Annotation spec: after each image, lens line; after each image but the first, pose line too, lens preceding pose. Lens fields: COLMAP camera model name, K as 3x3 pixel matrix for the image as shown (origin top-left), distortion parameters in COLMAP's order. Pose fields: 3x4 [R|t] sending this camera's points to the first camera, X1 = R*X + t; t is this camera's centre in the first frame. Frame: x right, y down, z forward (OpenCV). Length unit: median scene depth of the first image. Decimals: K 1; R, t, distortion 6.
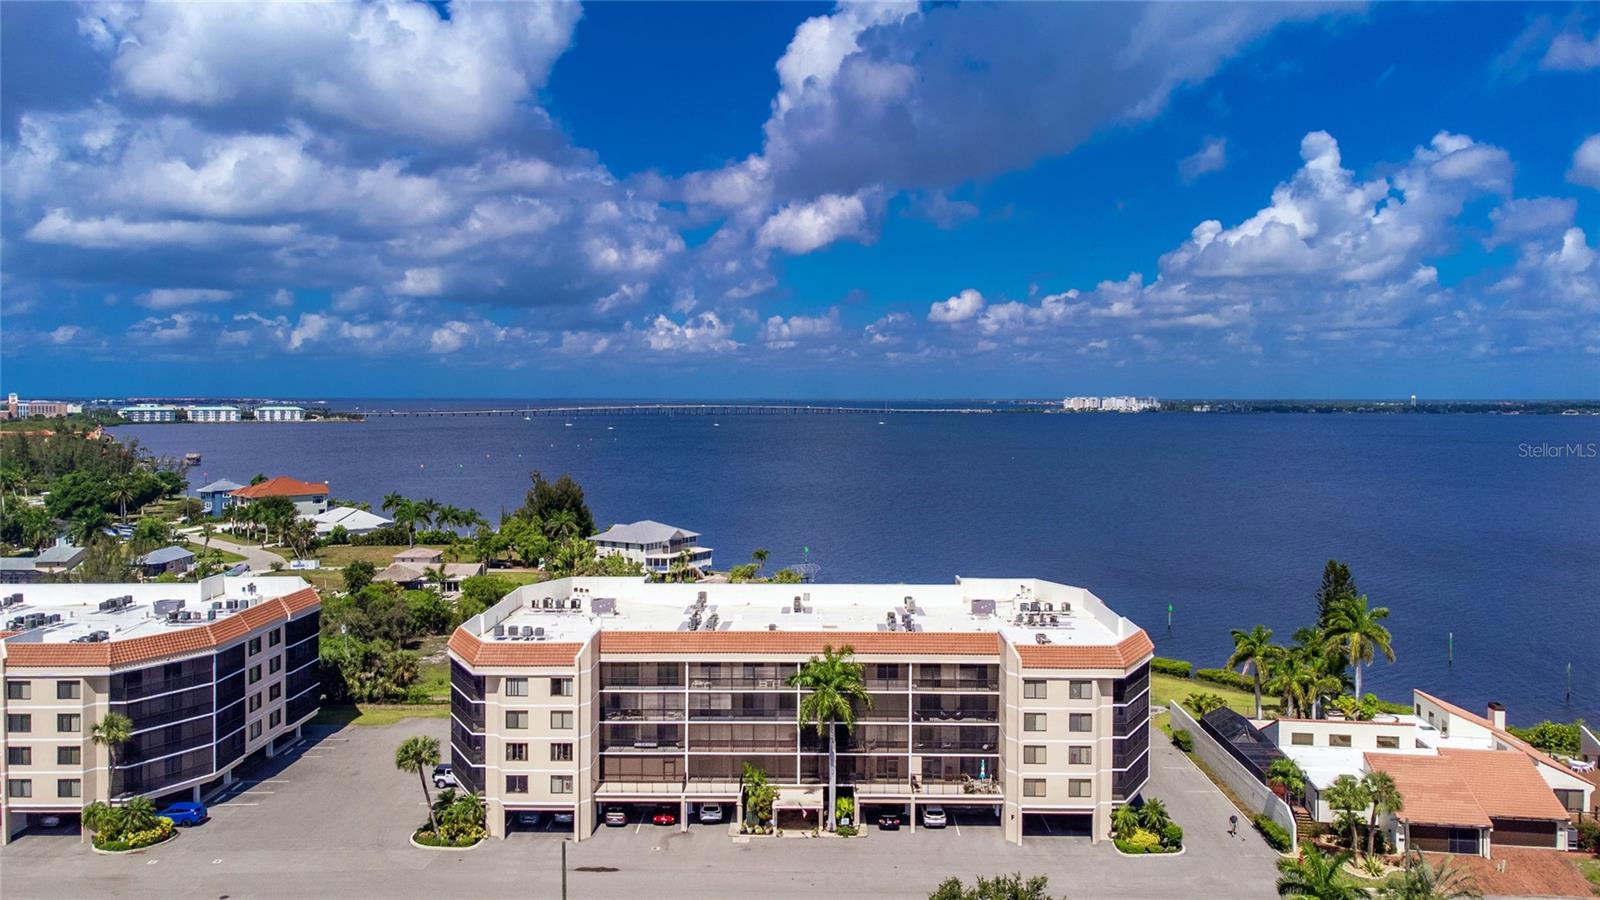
lens RADIAL K [[1207.0, 0, 794.6], [0, 1207.0, 433.2], [0, 0, 1]] dist [0.037614, 0.035324]
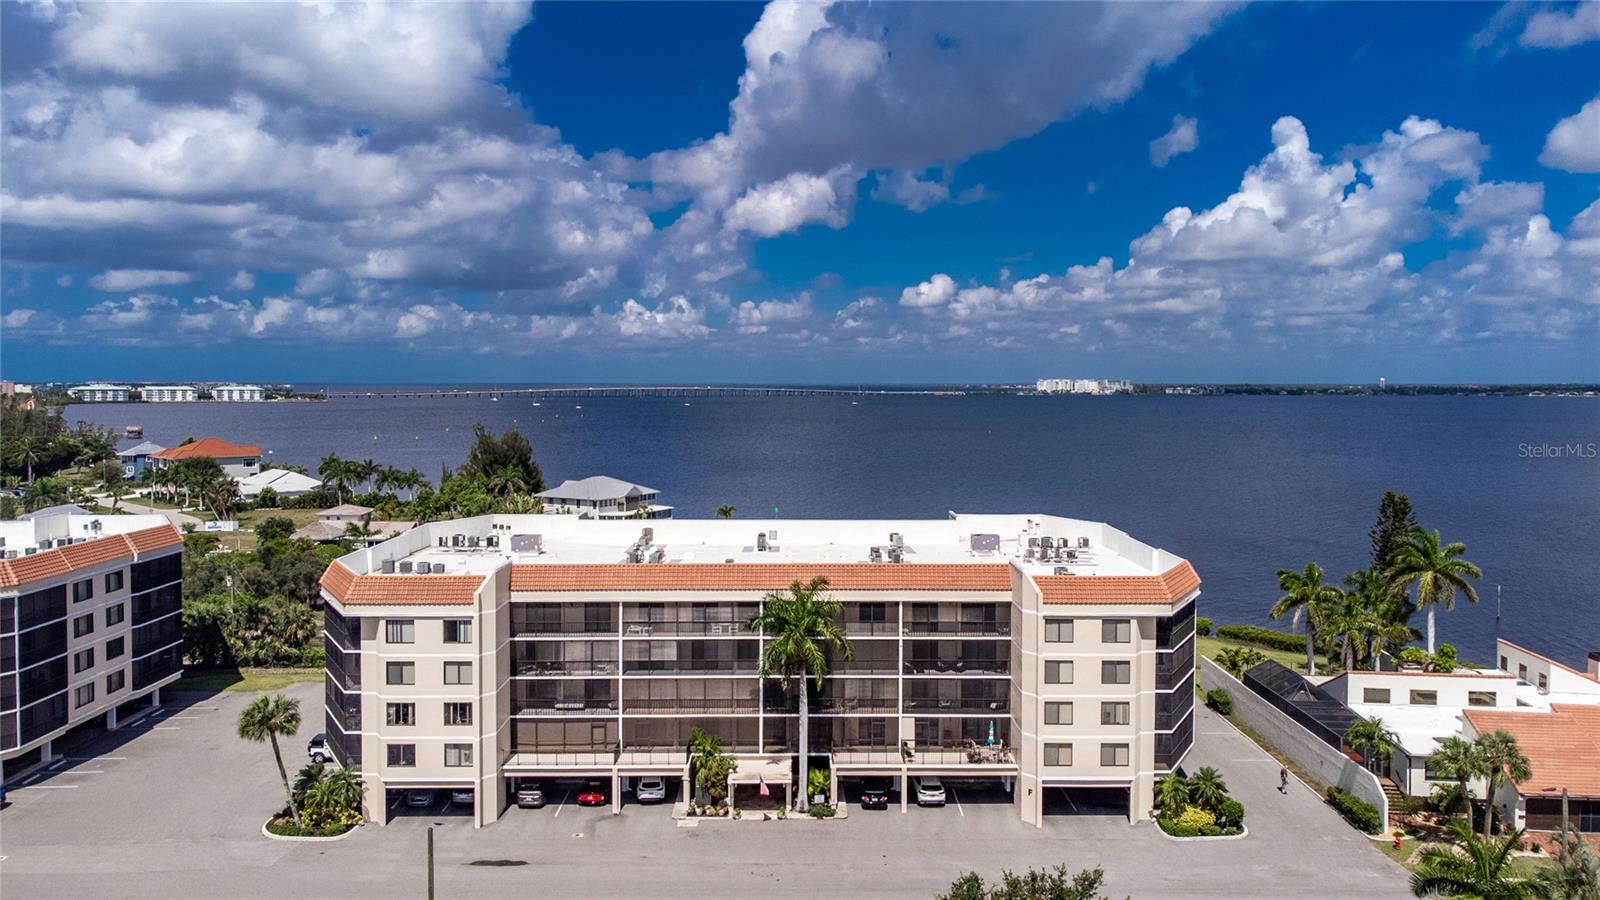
lens RADIAL K [[1207.0, 0, 794.6], [0, 1207.0, 433.2], [0, 0, 1]] dist [0.037614, 0.035324]
pose [[0.999720, -0.000125, 0.023681, 0.006485], [-0.000153, 0.999931, 0.011744, 0.068953], [-0.023681, -0.011744, 0.999651, 0.202771]]
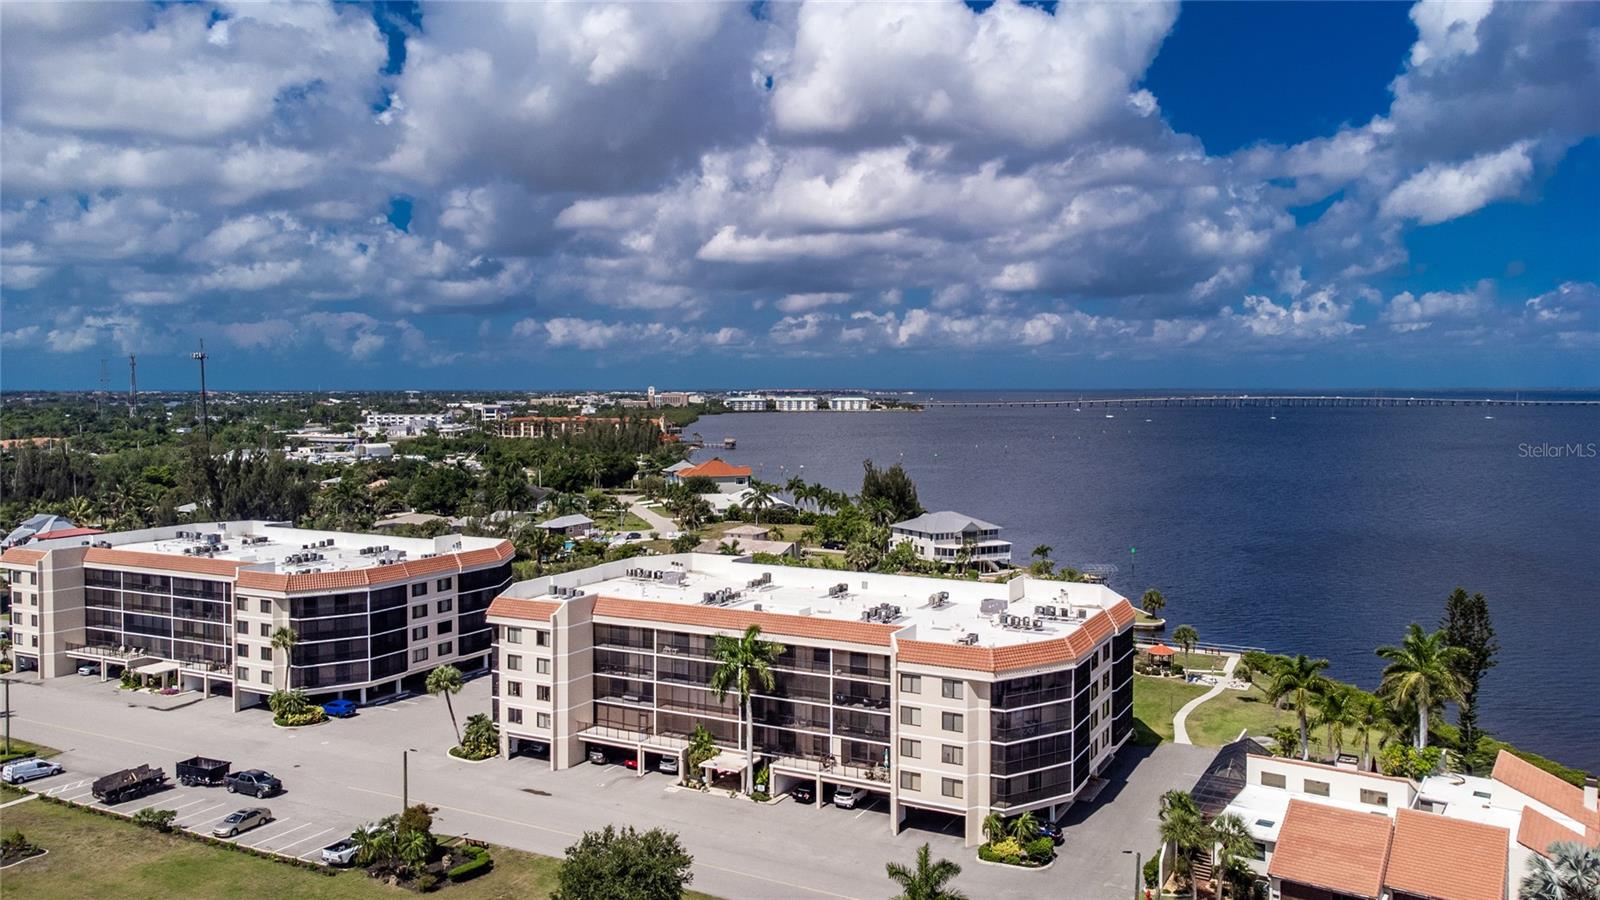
lens RADIAL K [[1211.6, 0, 794.5], [0, 1211.6, 426.8], [0, 0, 1]] dist [0.044917, 0.005310]
pose [[0.887590, 0.012531, -0.460464, 0.548311], [-0.011429, 0.999921, 0.005181, -0.007772], [0.460493, 0.000664, 0.887663, 0.049309]]
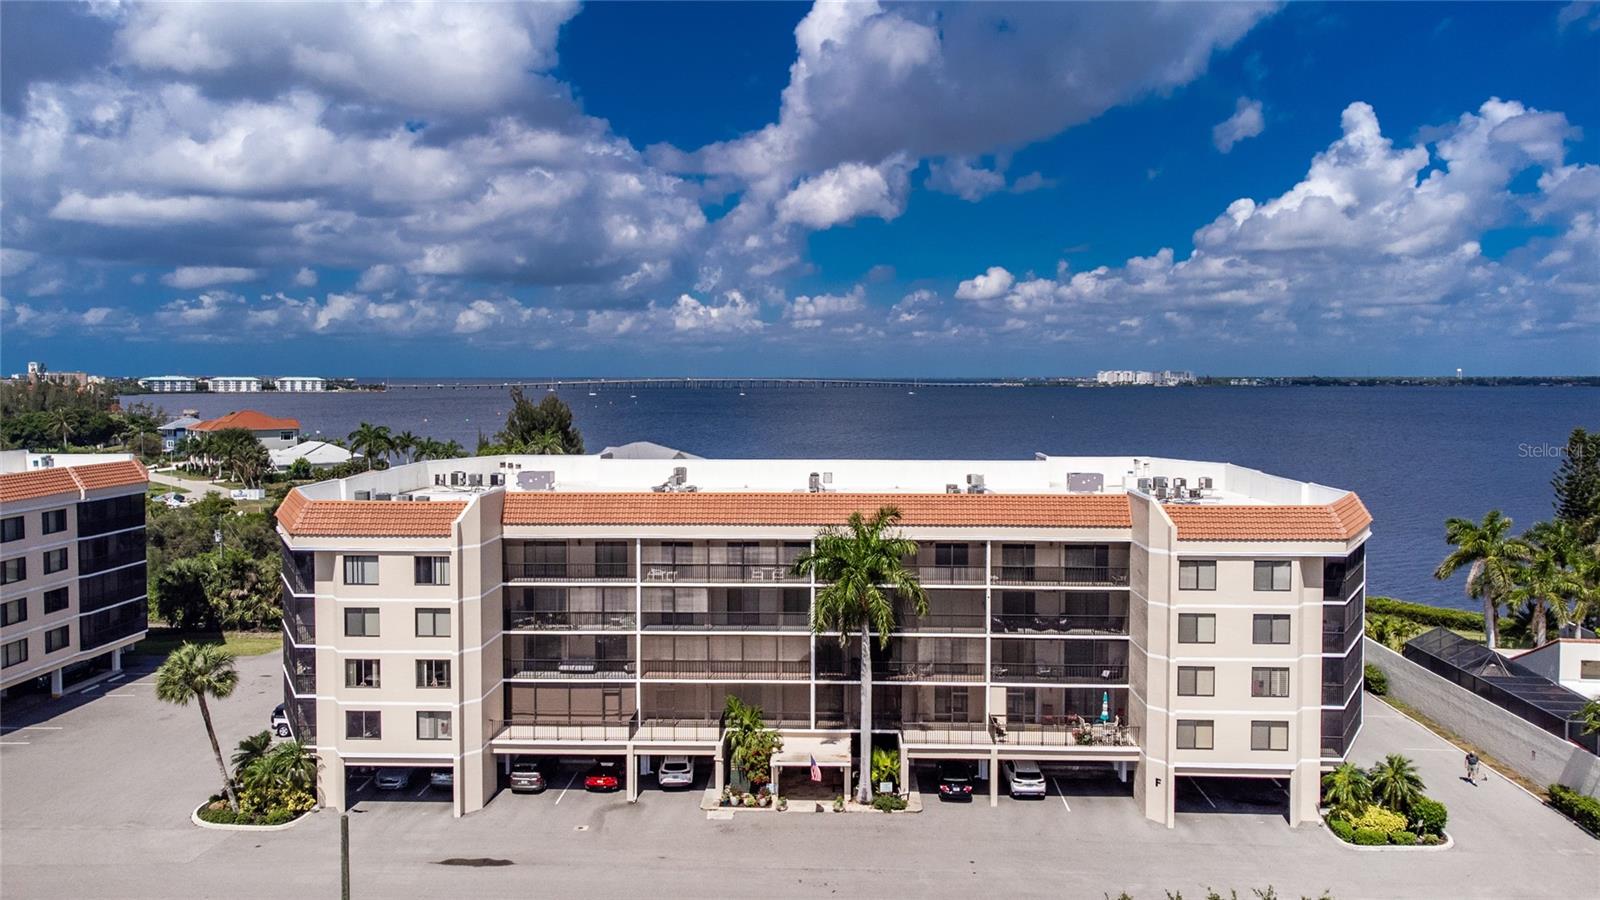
lens RADIAL K [[1211.6, 0, 794.5], [0, 1211.6, 426.8], [0, 0, 1]] dist [0.044917, 0.005310]
pose [[0.999771, 0.000276, -0.021406, 0.007347], [-0.000053, 0.999946, 0.010432, 0.123045], [0.021408, -0.010428, 0.999716, 0.359242]]
